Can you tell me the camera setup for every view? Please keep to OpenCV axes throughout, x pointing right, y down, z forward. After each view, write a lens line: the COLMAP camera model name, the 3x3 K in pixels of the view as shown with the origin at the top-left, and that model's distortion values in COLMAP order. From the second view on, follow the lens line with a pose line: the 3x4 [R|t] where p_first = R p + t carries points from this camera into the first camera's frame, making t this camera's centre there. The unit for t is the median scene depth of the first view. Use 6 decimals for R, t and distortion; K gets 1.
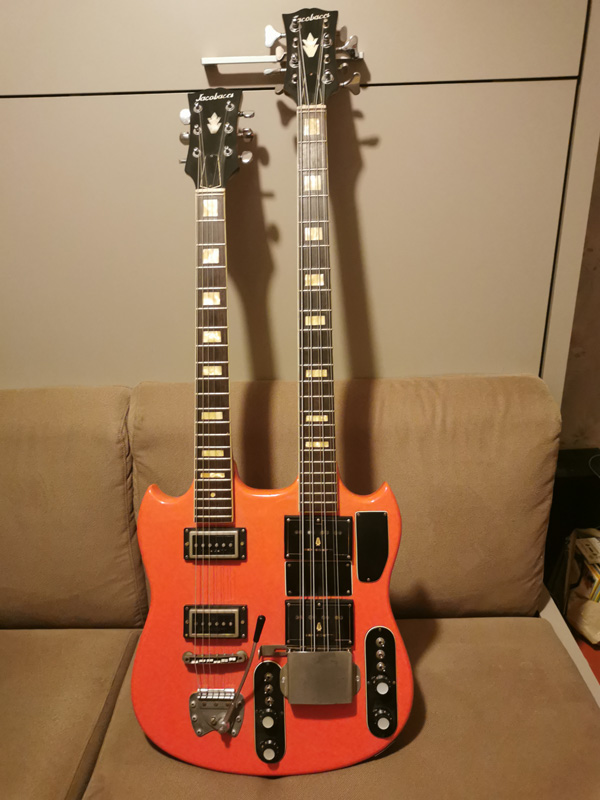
lens RADIAL K [[615.2, 0, 298.3], [0, 615.2, 399.3], [0, 0, 1]] dist [0.045206, -0.003954]
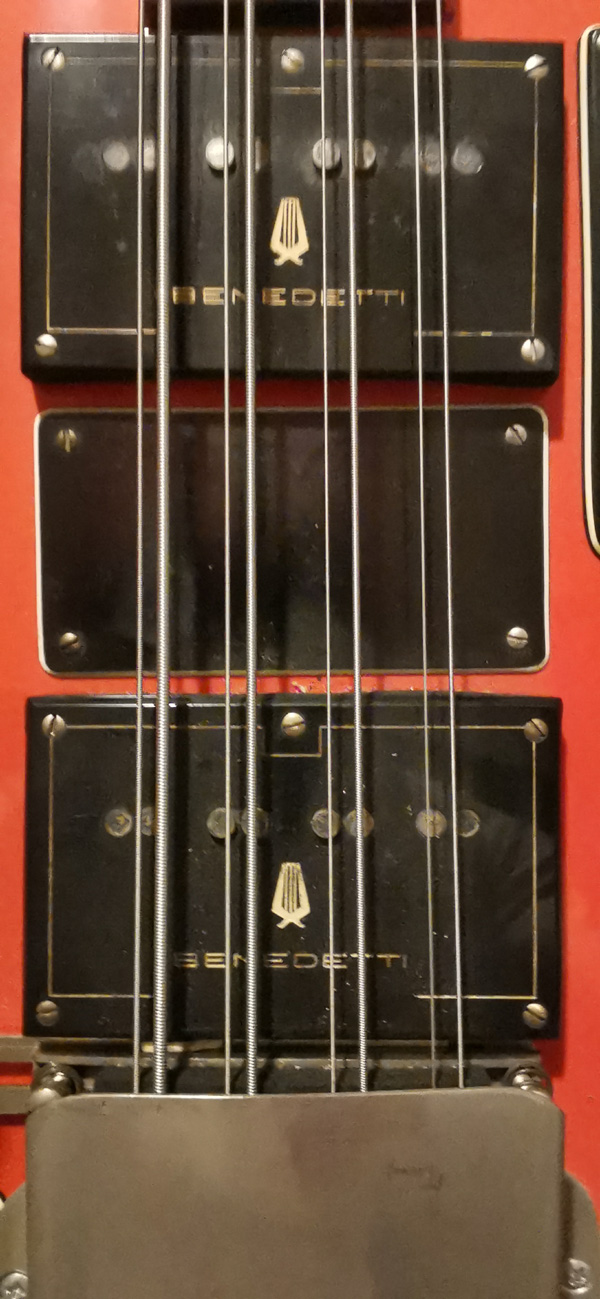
lens RADIAL K [[986.1, 0, 297.1], [0, 986.1, 651.9], [0, 0, 1]] dist [0.000884, -0.000142]
pose [[0.999681, 0.007751, 0.024033, 0.029574], [-0.008639, 0.999275, 0.037091, 0.308676], [-0.023728, -0.037287, 0.999023, 0.797279]]
